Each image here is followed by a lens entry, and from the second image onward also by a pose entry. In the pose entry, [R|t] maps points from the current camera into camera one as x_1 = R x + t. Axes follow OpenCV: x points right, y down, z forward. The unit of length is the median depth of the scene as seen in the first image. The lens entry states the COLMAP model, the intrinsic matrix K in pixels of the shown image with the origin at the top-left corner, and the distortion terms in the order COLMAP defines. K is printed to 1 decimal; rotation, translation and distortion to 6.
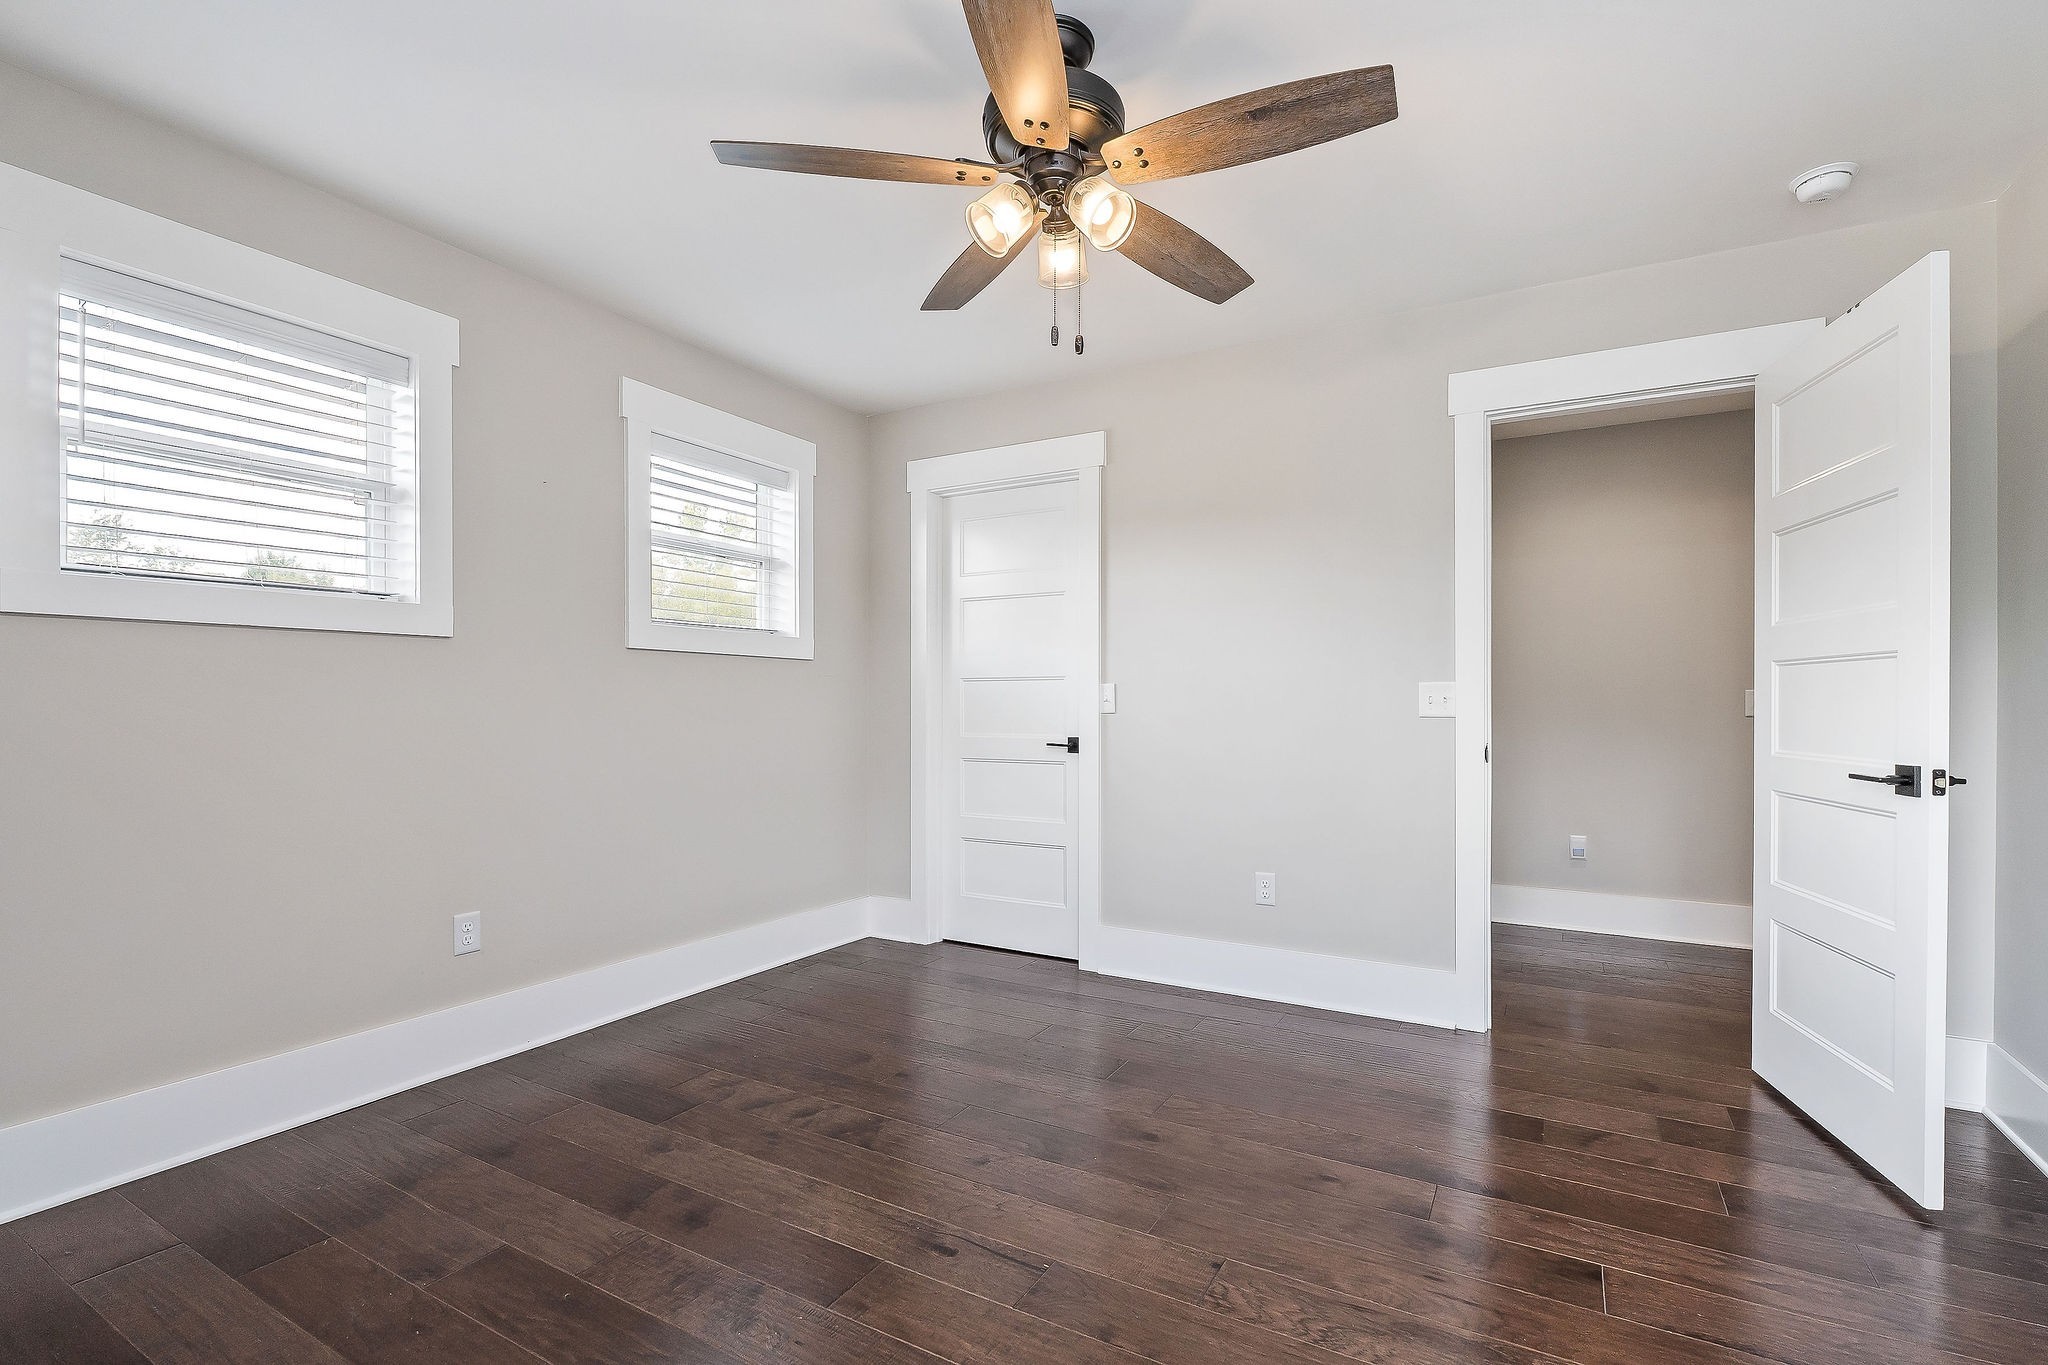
lens RADIAL K [[948.5, 0, 1029.0], [0, 948.5, 708.6], [0, 0, 1]] dist [0.019883, -0.000049]
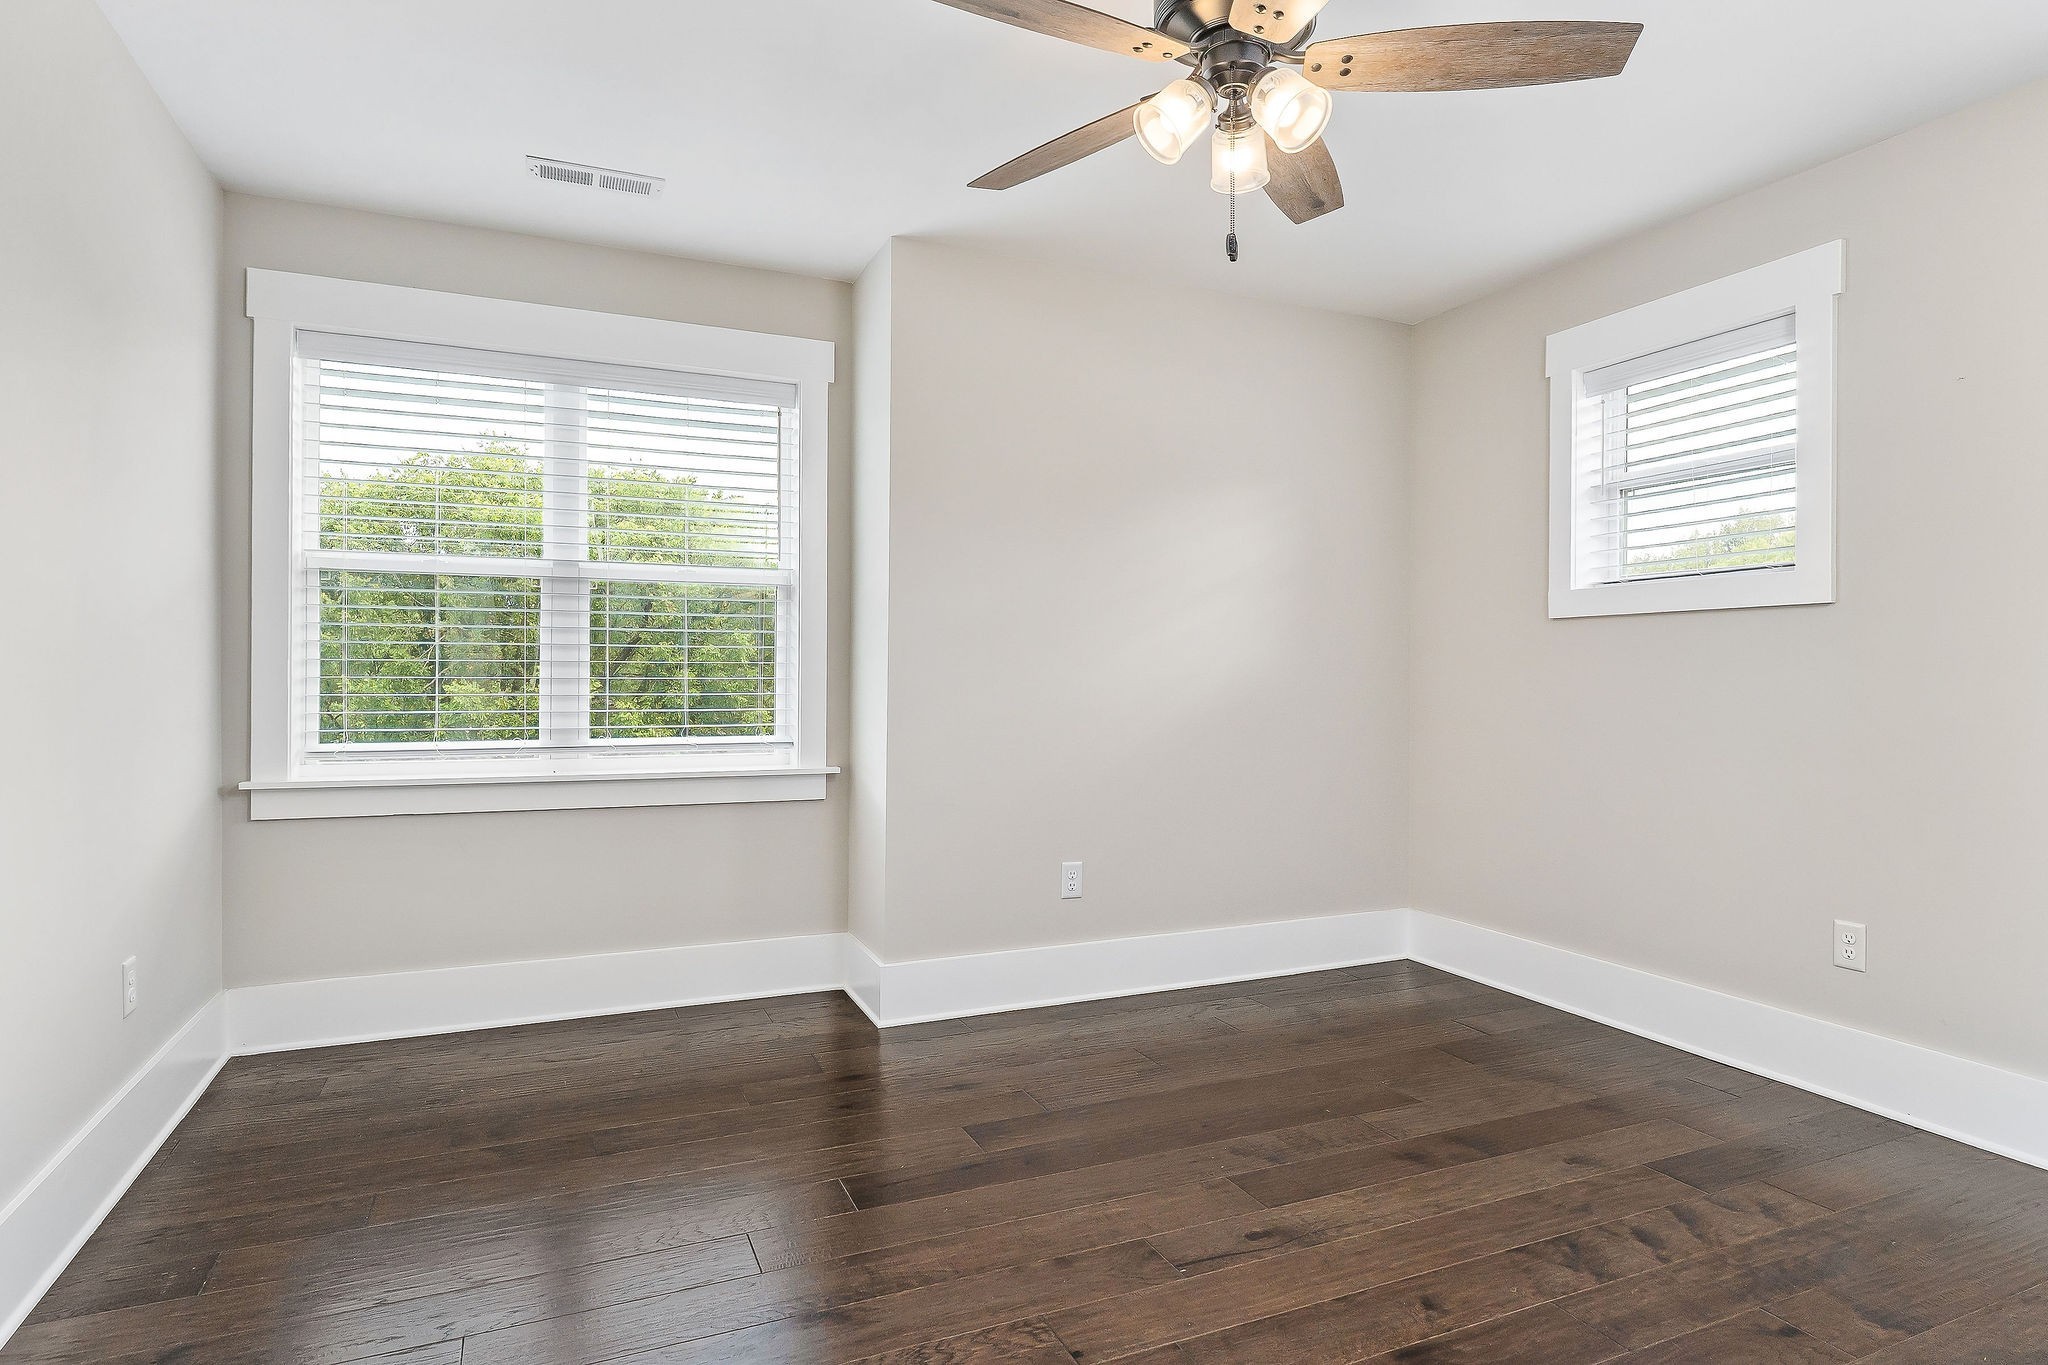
lens RADIAL K [[1084.1, 0, 1024.0], [0, 1084.1, 682.5], [0, 0, 1]] dist [-0.001760, -0.000363]
pose [[-0.590950, -0.003839, -0.806699, 0.769435], [-0.014503, 0.999878, 0.005865, 0.005726], [0.806578, 0.015165, -0.590933, 1.191227]]
